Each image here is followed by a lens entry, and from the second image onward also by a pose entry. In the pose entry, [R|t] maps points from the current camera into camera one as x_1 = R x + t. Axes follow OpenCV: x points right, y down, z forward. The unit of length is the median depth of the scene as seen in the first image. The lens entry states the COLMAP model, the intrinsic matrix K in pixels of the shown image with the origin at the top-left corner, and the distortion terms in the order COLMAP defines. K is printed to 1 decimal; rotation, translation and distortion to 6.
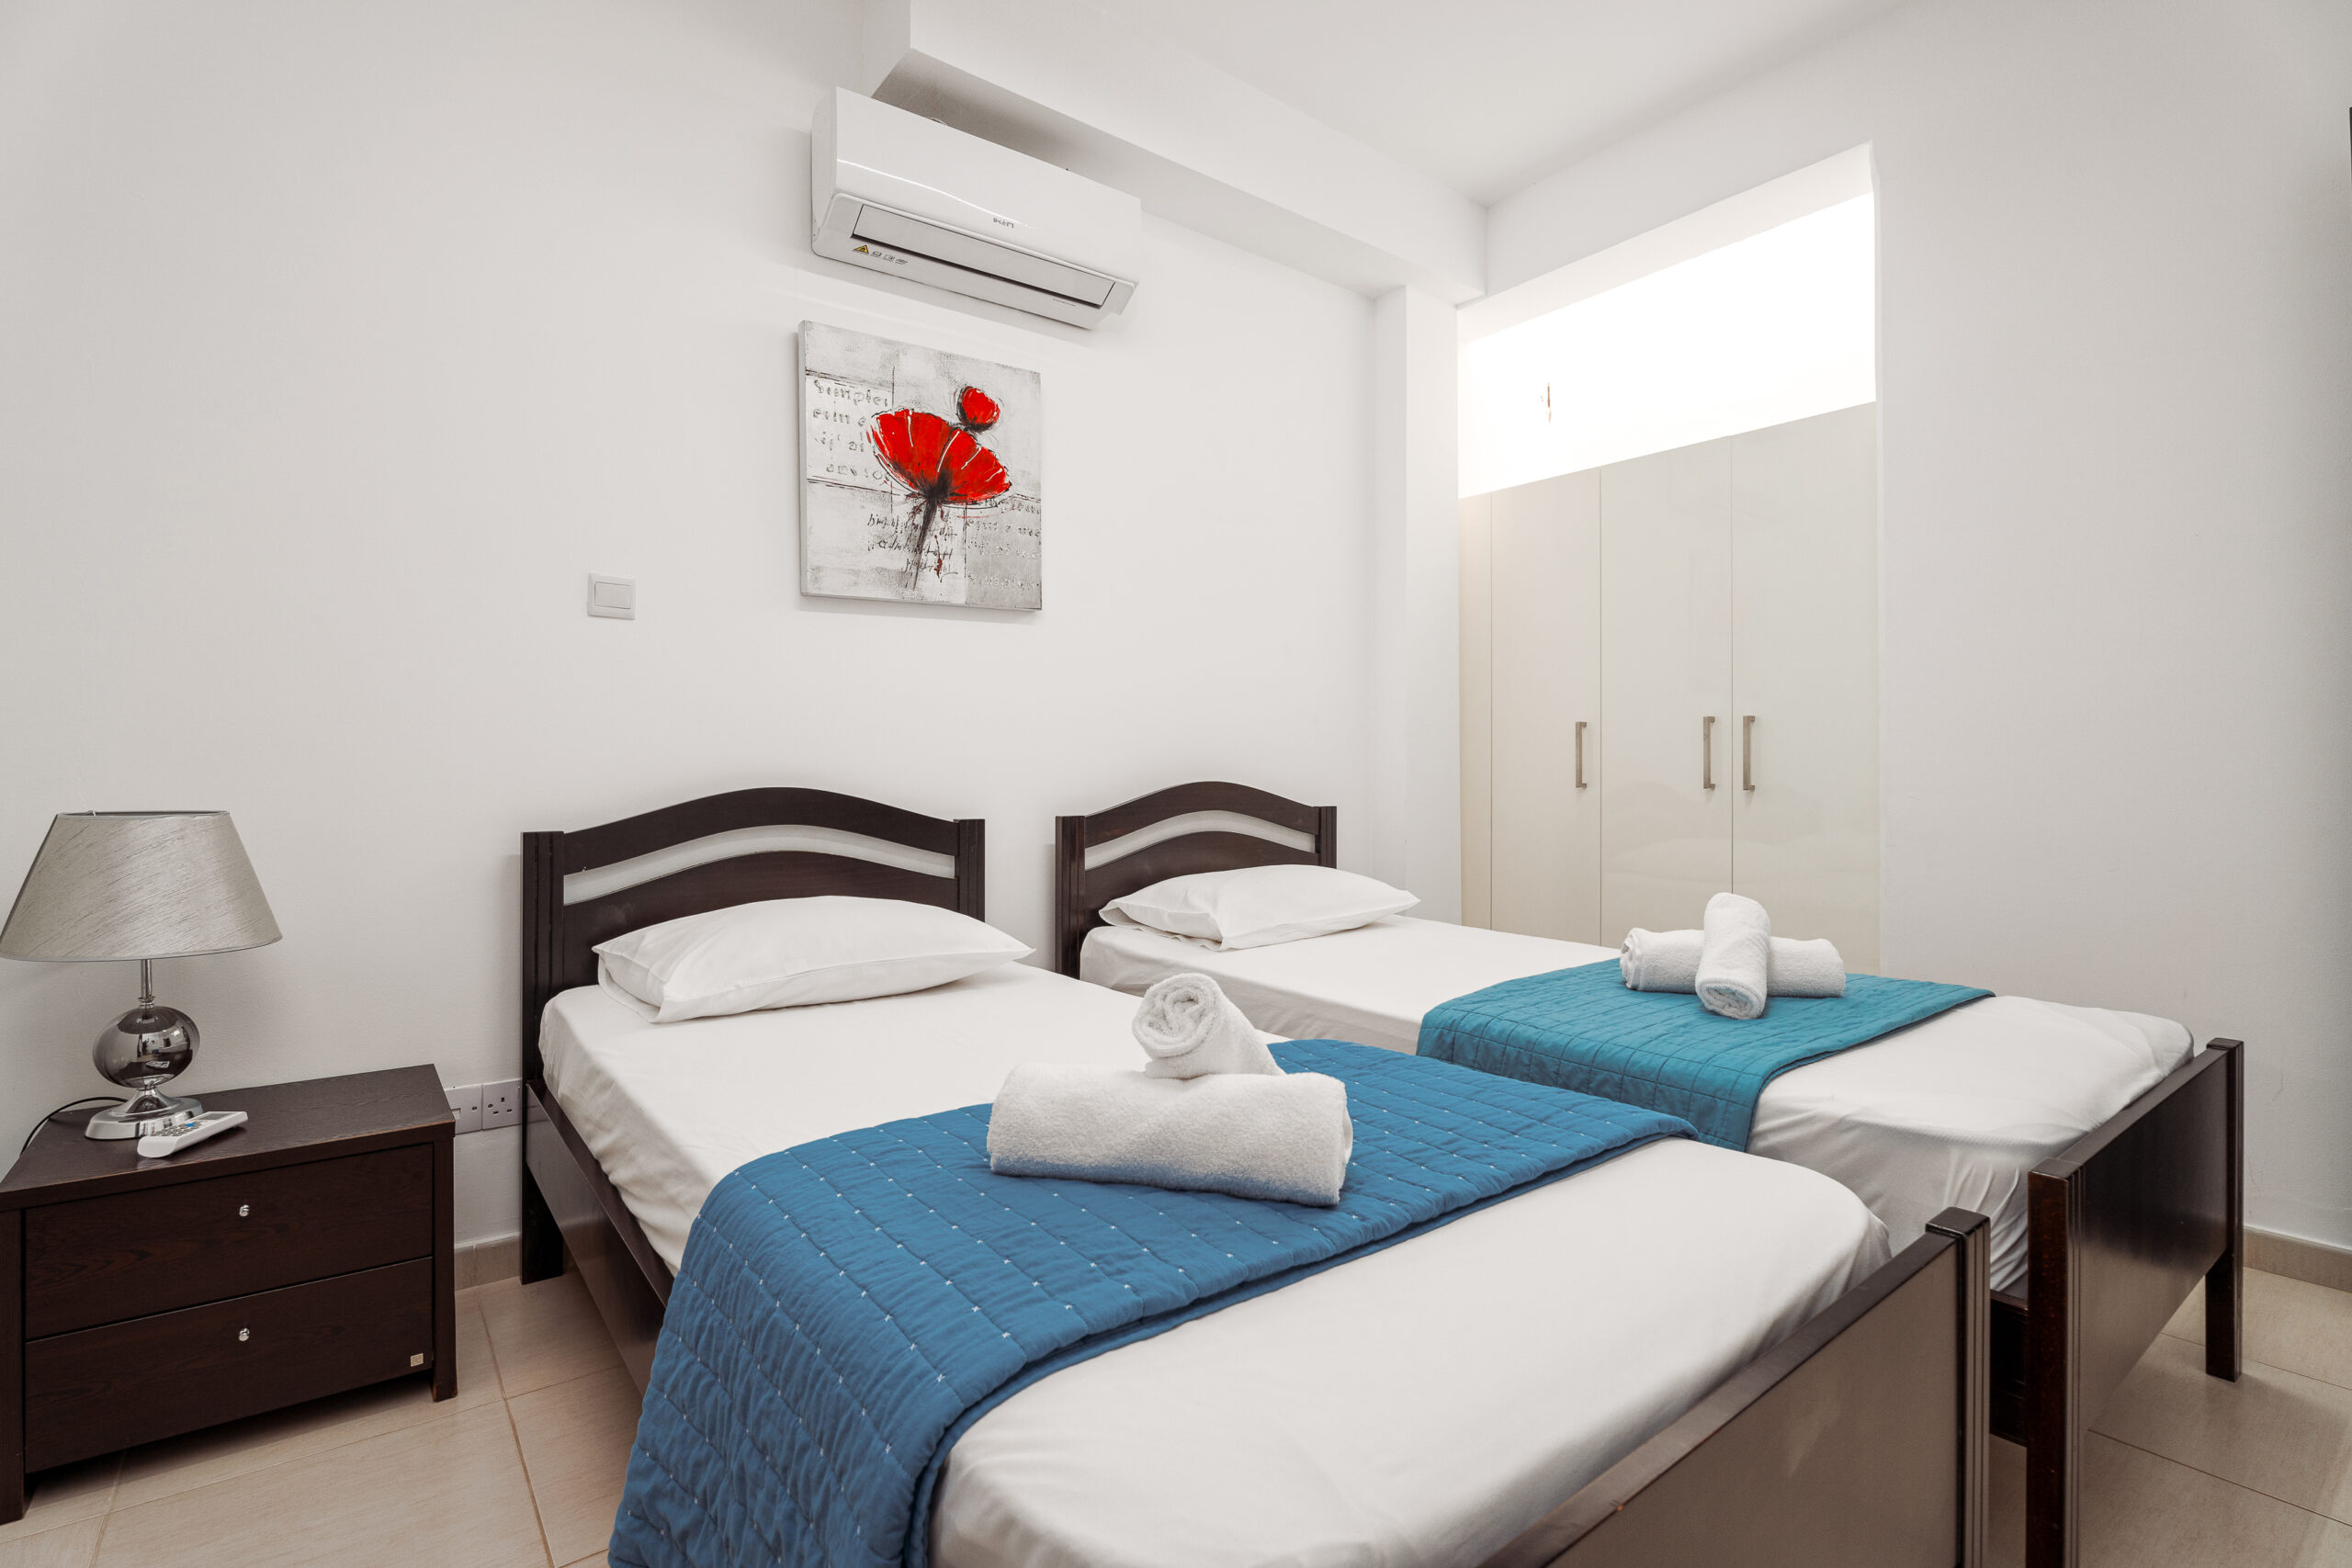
lens RADIAL K [[1064.8, 0, 1196.7], [0, 1064.8, 750.6], [0, 0, 1]] dist [0.001955, -0.001054]
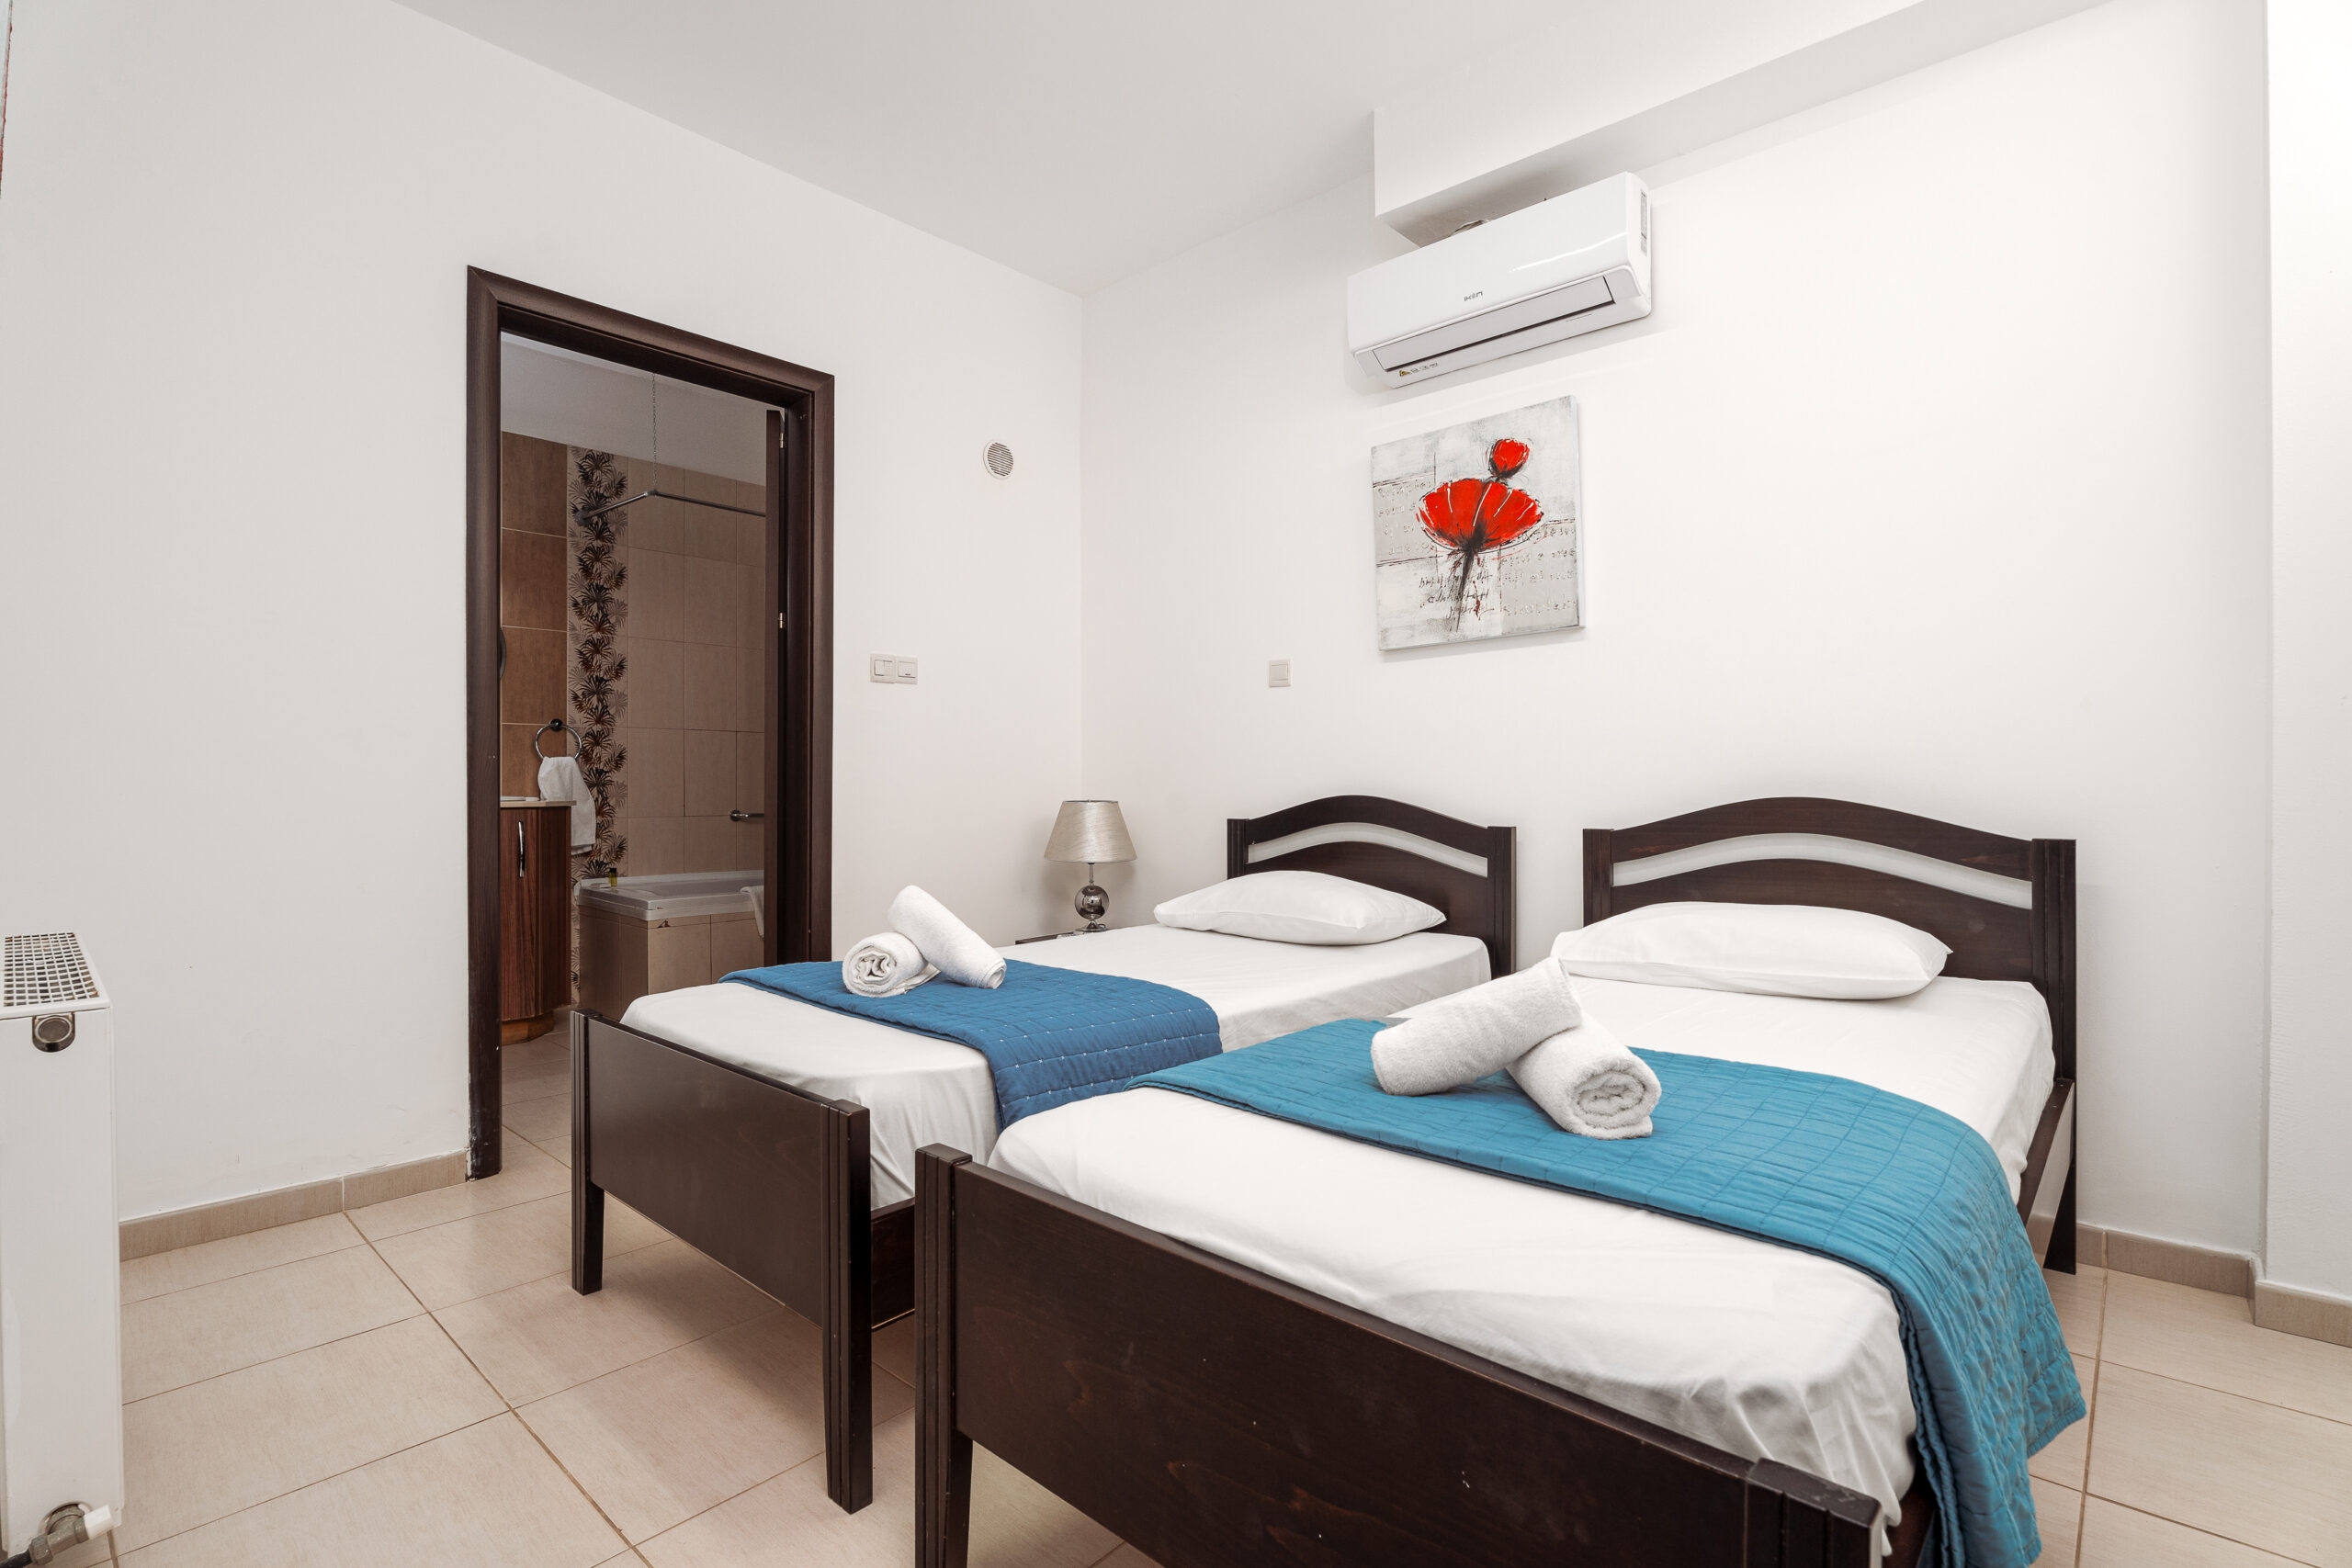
lens RADIAL K [[1064.8, 0, 1173.8], [0, 1064.8, 770.6], [0, 0, 1]] dist [0.001955, -0.001054]
pose [[0.217636, -0.003144, -0.976025, 0.821969], [0.024008, 0.999710, 0.002133, -0.005141], [0.975735, -0.023896, 0.217648, 0.422247]]
